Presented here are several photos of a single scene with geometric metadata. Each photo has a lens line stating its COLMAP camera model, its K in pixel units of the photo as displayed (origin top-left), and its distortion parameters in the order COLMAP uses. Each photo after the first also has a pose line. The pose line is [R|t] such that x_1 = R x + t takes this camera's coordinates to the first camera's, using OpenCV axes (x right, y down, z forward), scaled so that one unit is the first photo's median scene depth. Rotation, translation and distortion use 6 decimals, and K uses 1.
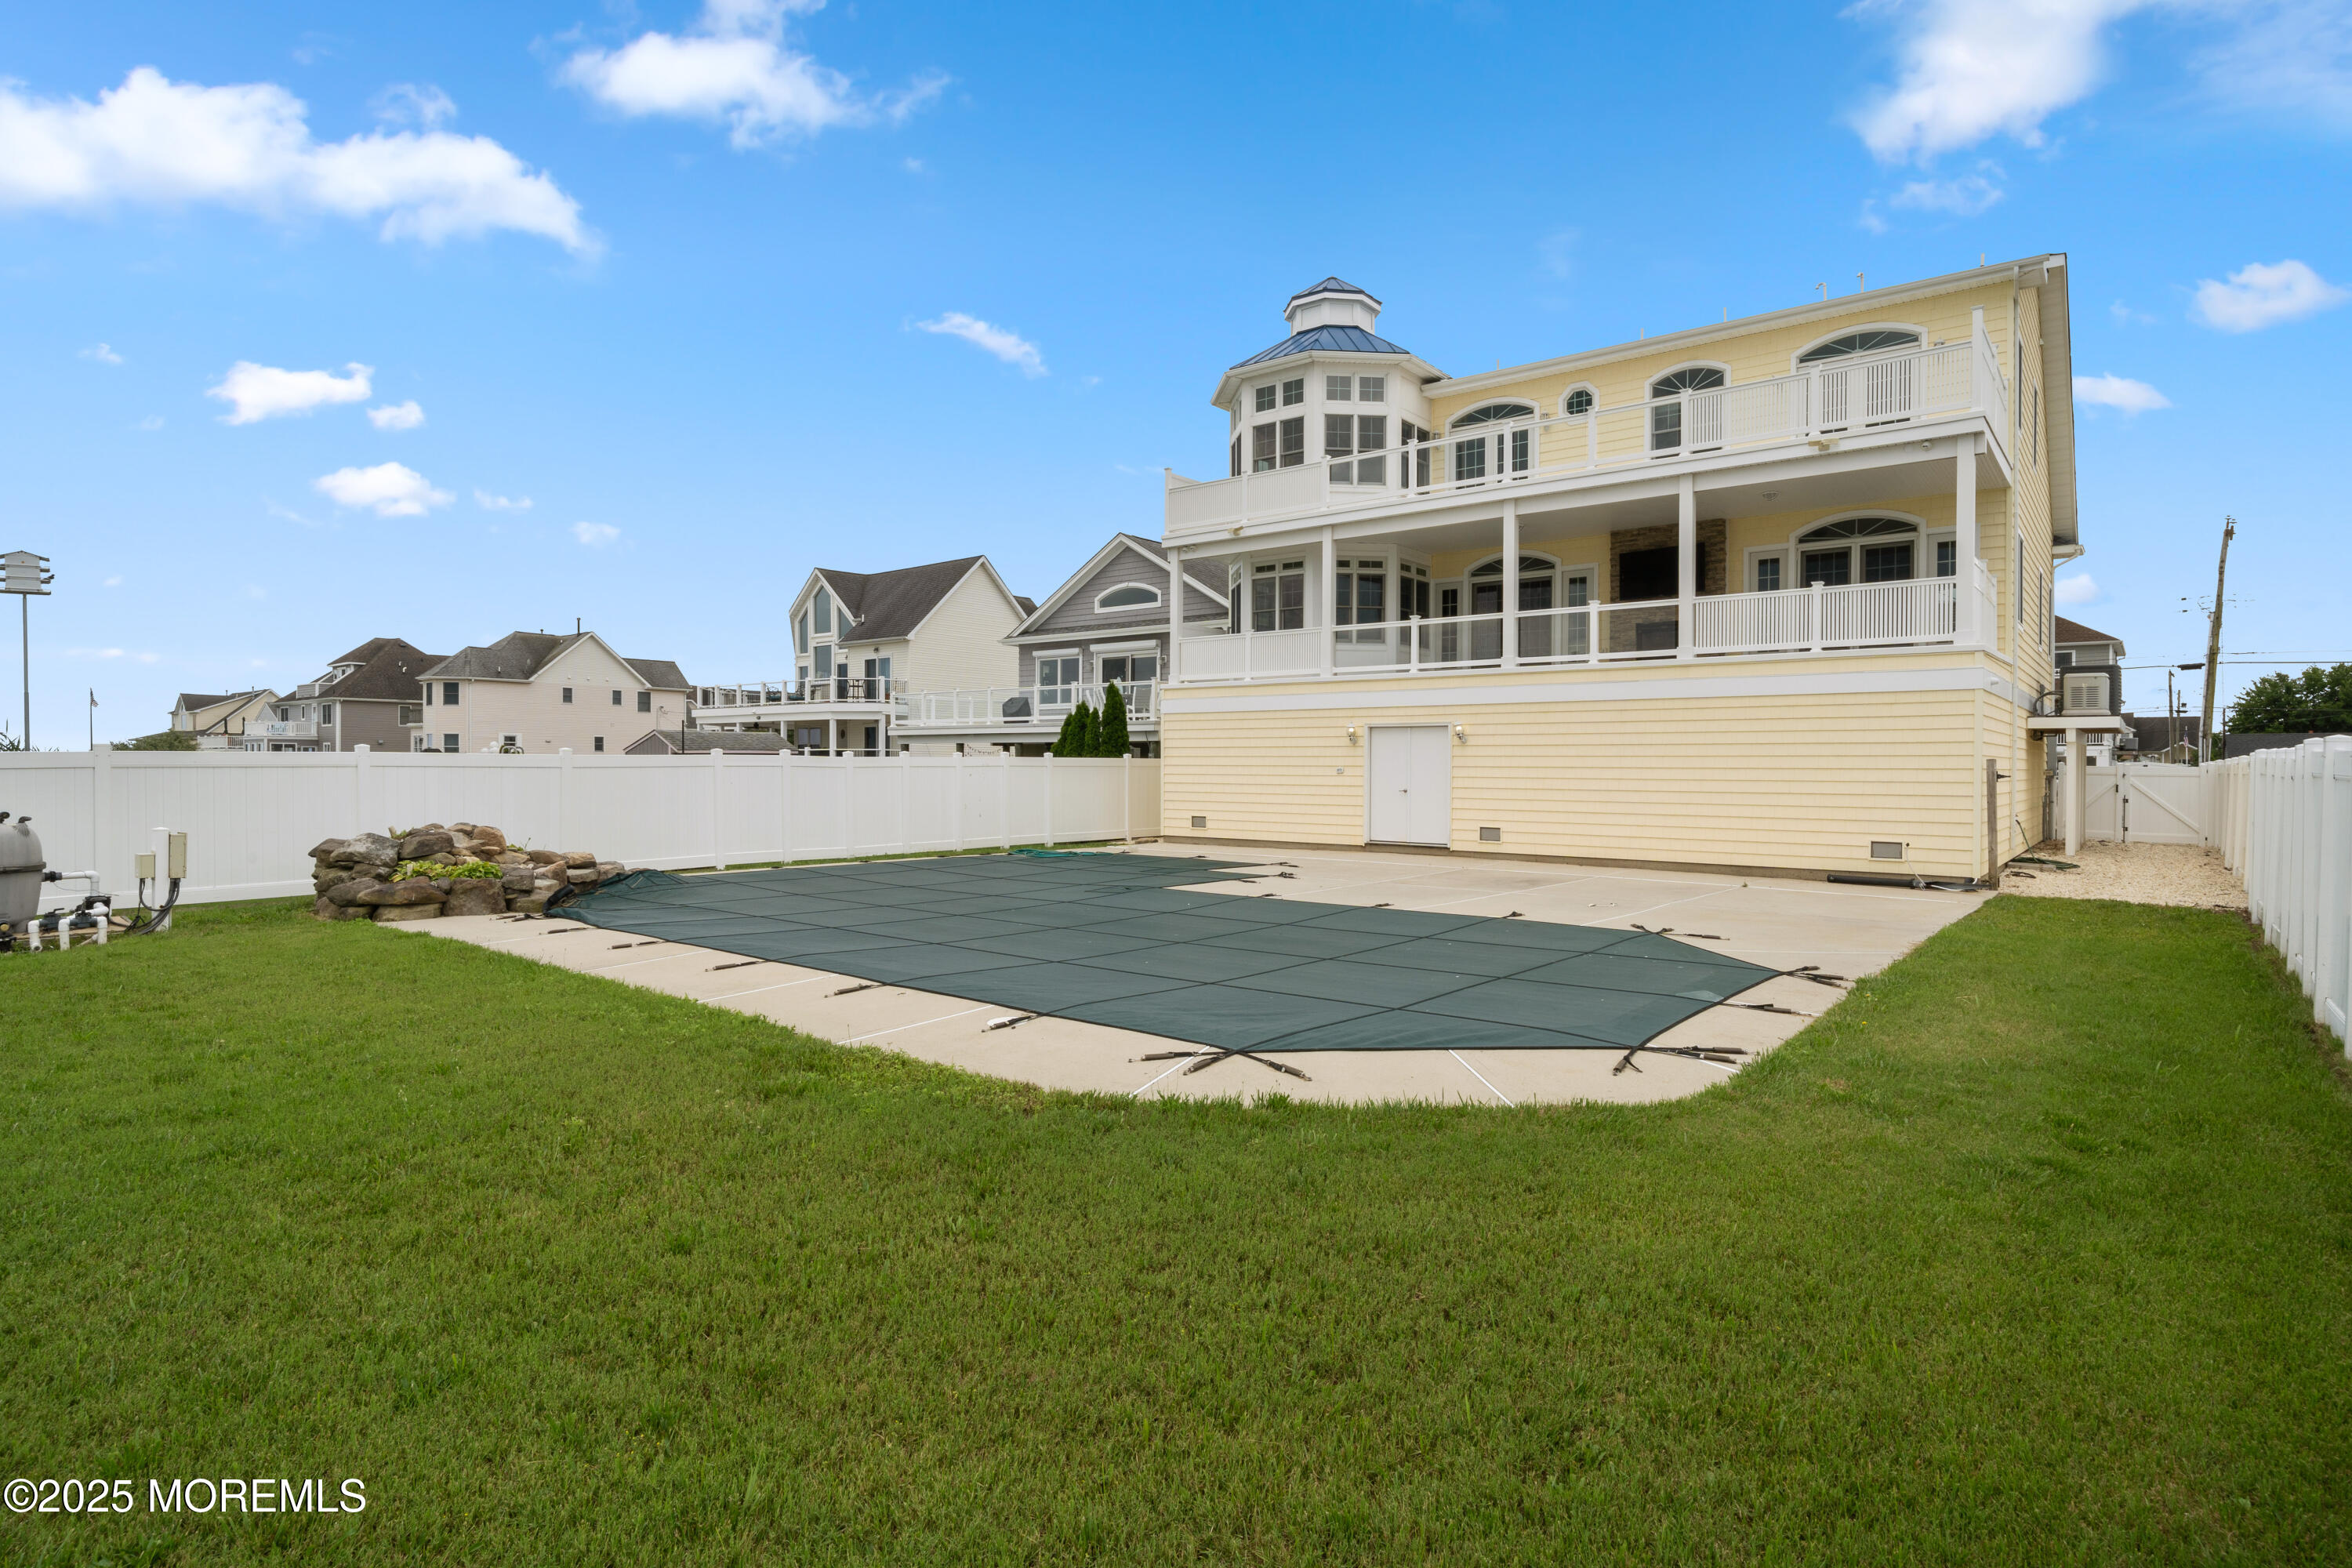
lens RADIAL K [[1235.6, 0, 1177.9], [0, 1235.6, 774.5], [0, 0, 1]] dist [-0.000077, -0.000697]
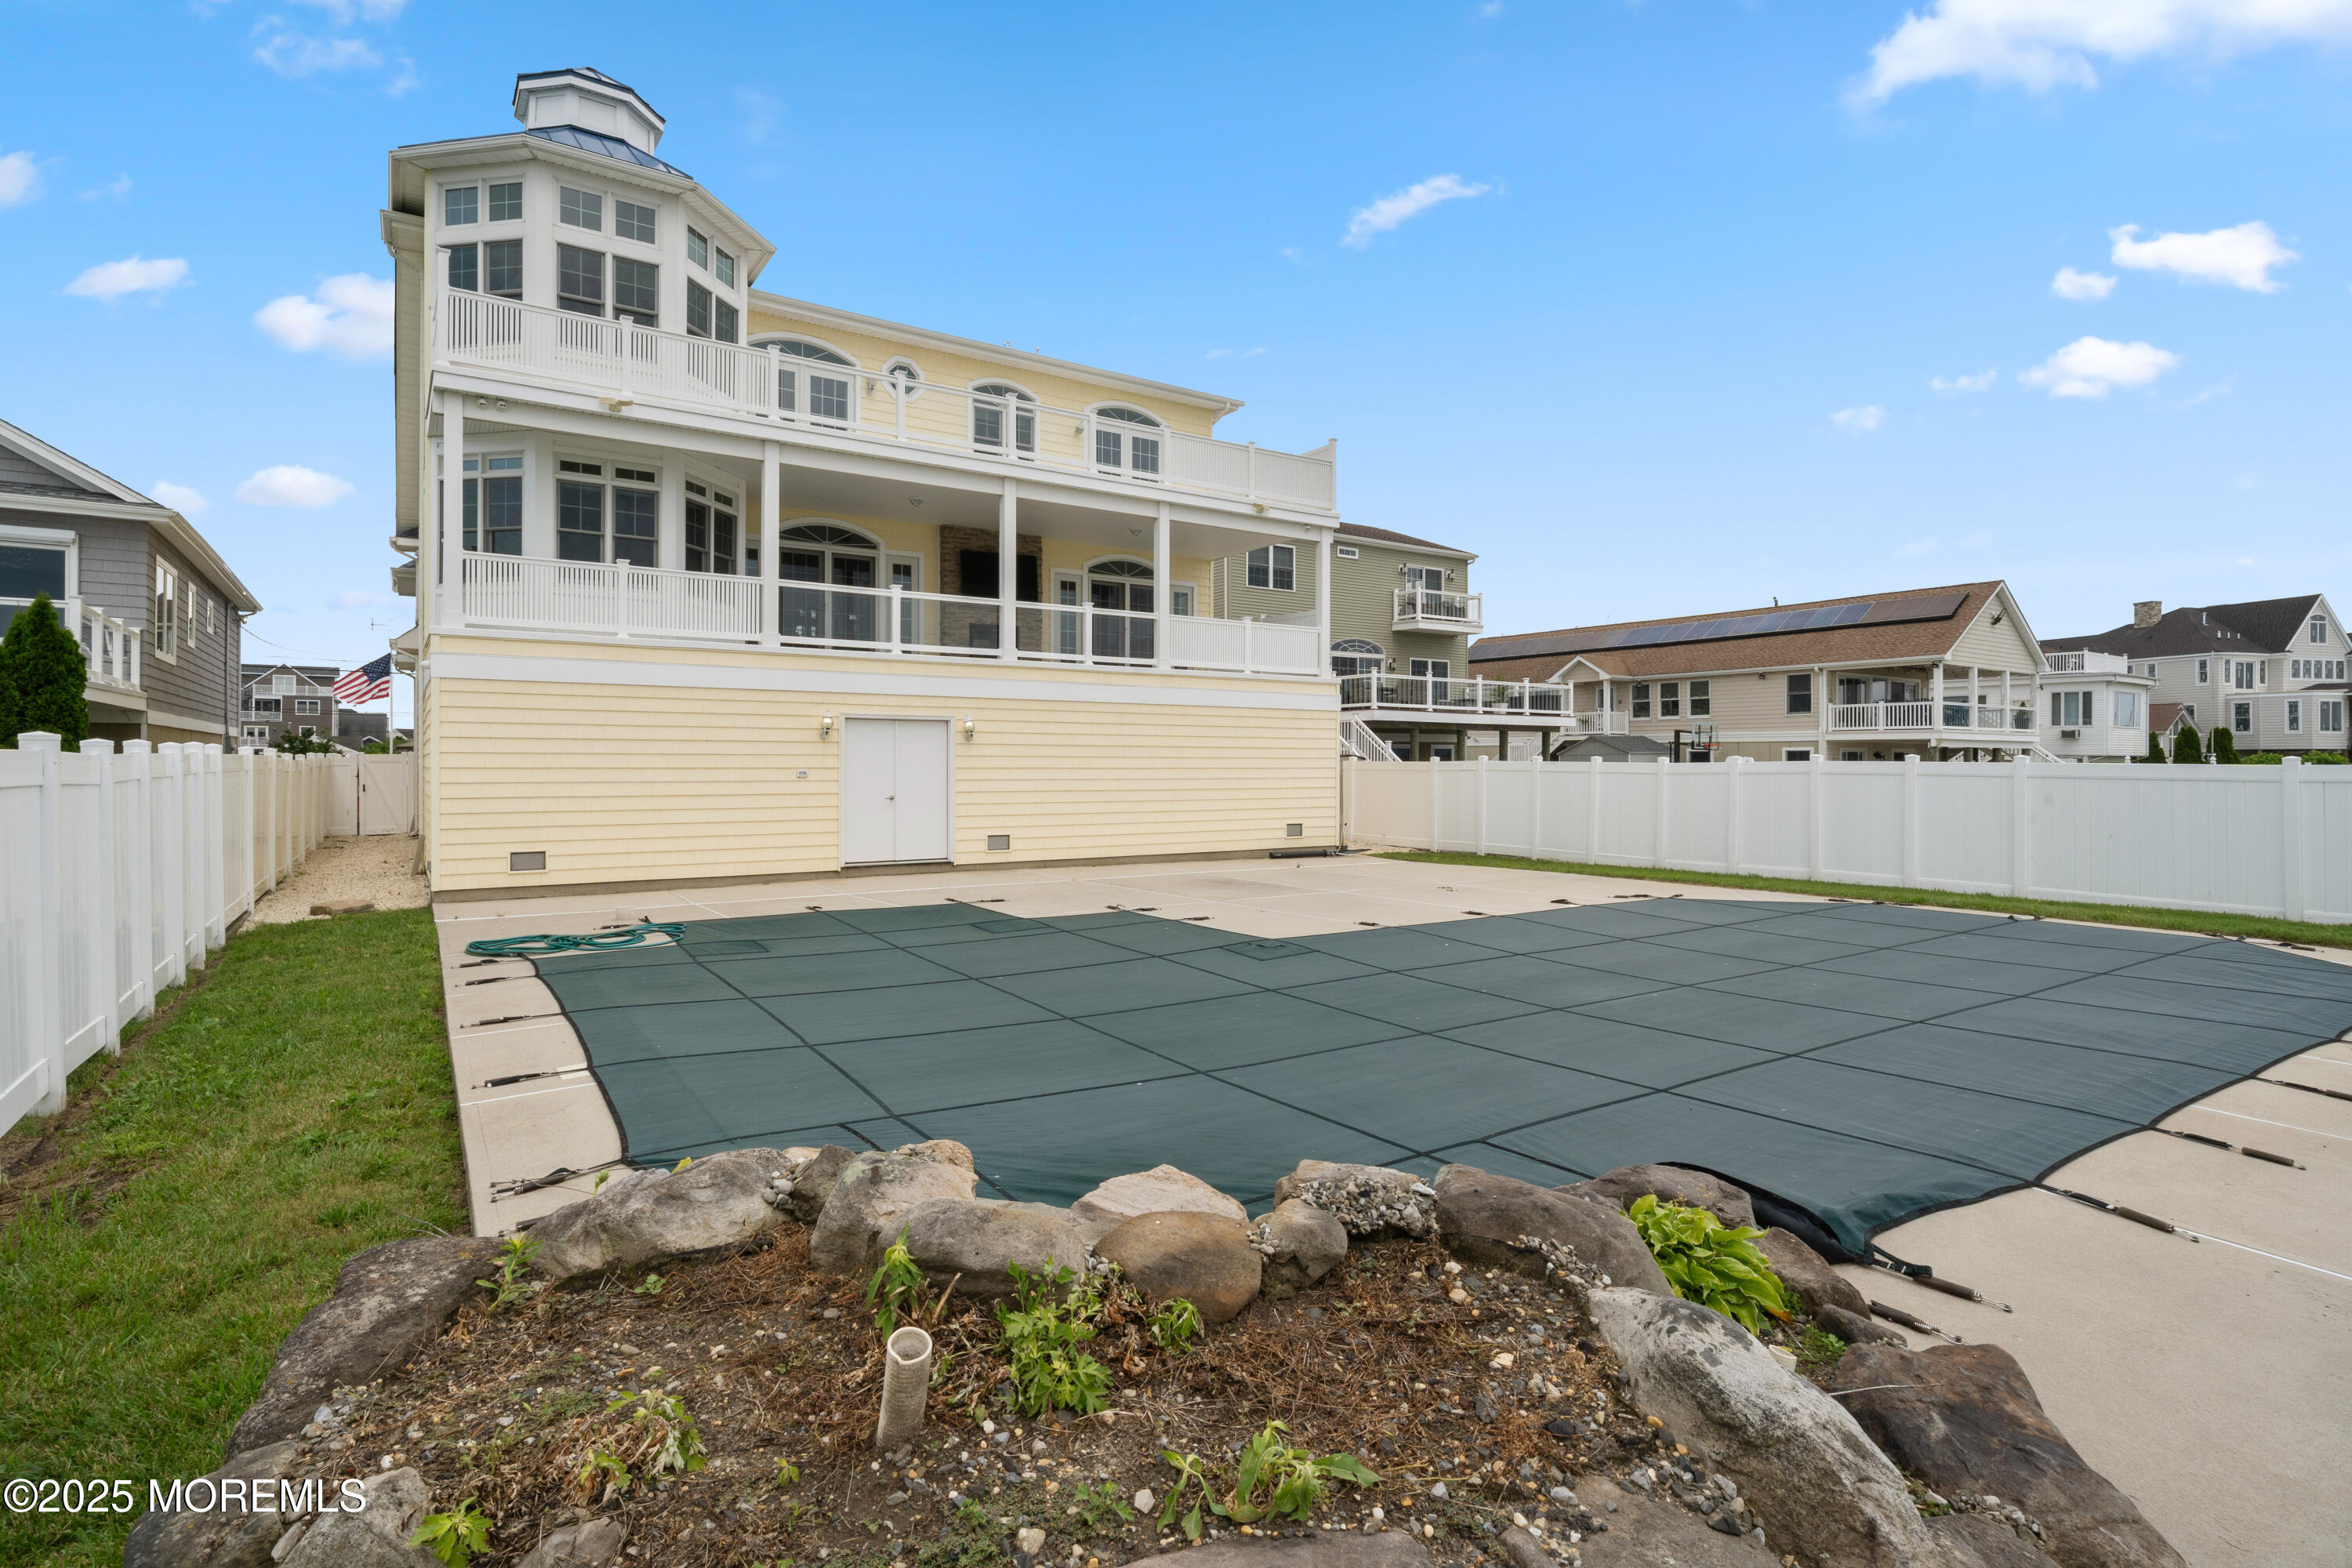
lens RADIAL K [[1126.6, 0, 1222.6], [0, 1126.6, 760.6], [0, 0, 1]] dist [-0.004260, -0.001294]
pose [[0.277727, -0.001094, 0.960659, -0.438878], [0.006065, 0.999981, -0.000615, -0.008999], [-0.960641, 0.005997, 0.277729, 0.545641]]
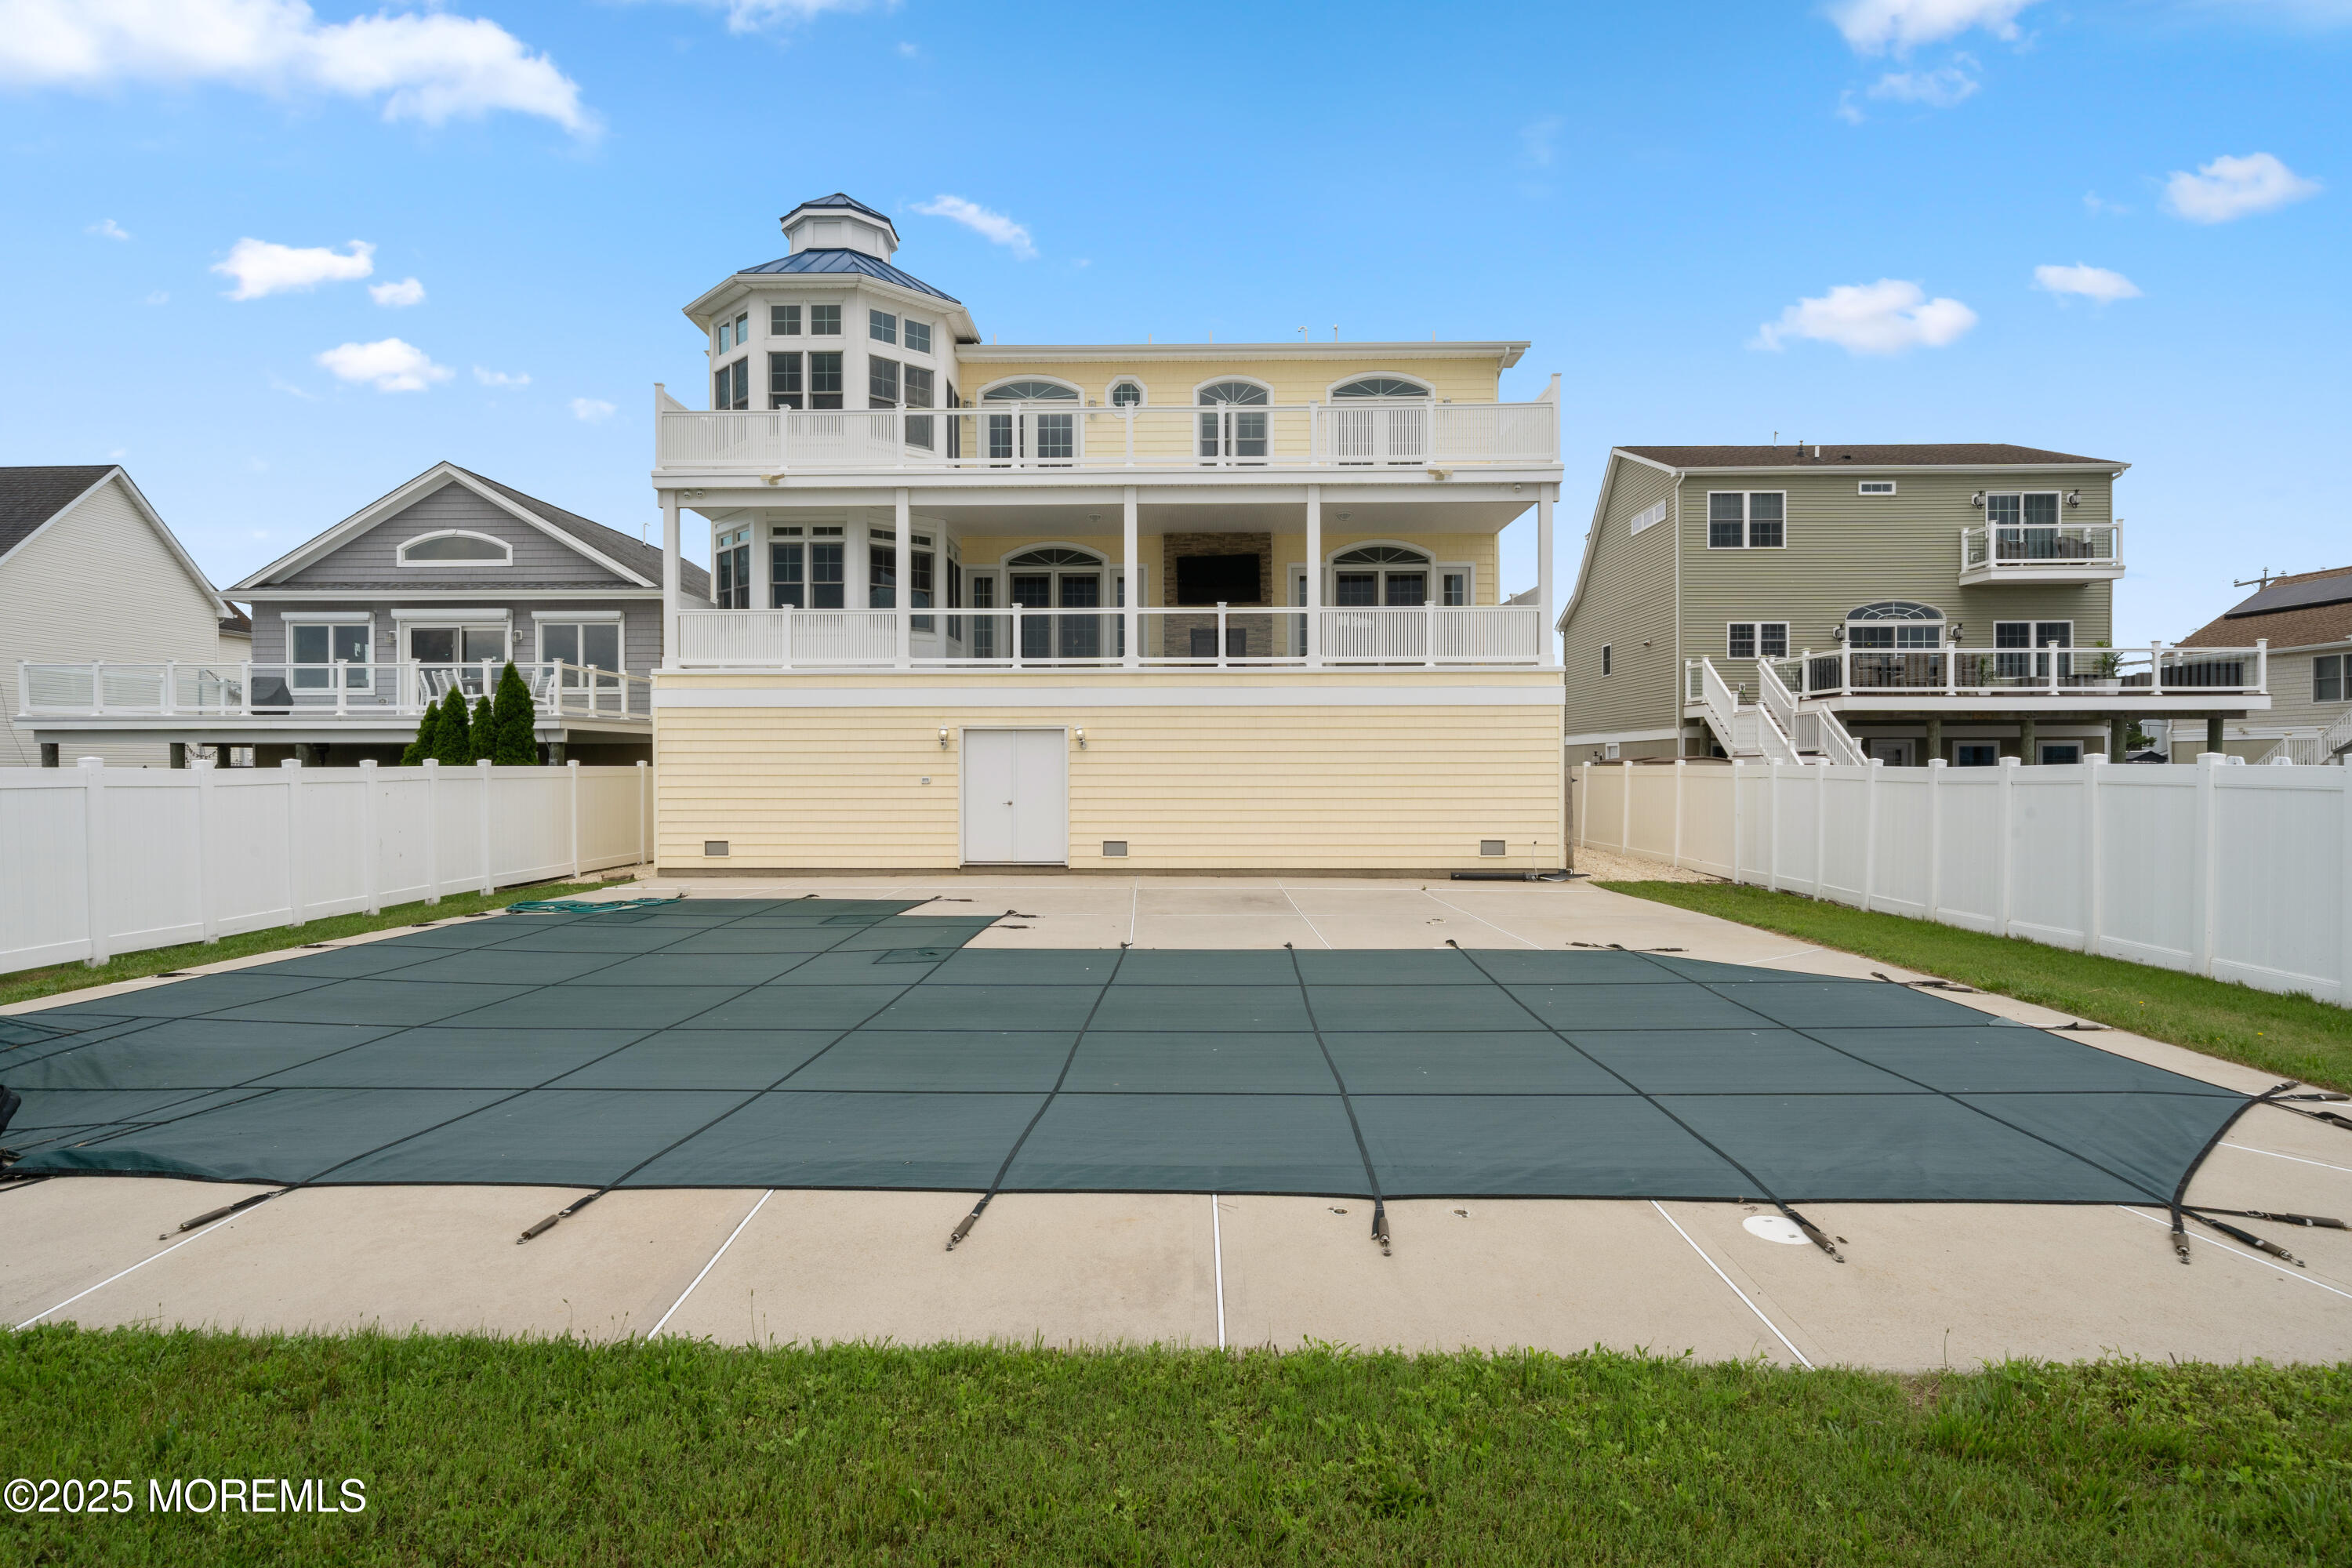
lens RADIAL K [[1235.6, 0, 1199.0], [0, 1235.6, 774.8], [0, 0, 1]] dist [-0.000077, -0.000697]
pose [[0.784092, -0.008394, 0.620588, -0.237253], [0.009852, 0.999951, 0.001077, -0.005968], [-0.620566, 0.005270, 0.784136, 0.215853]]
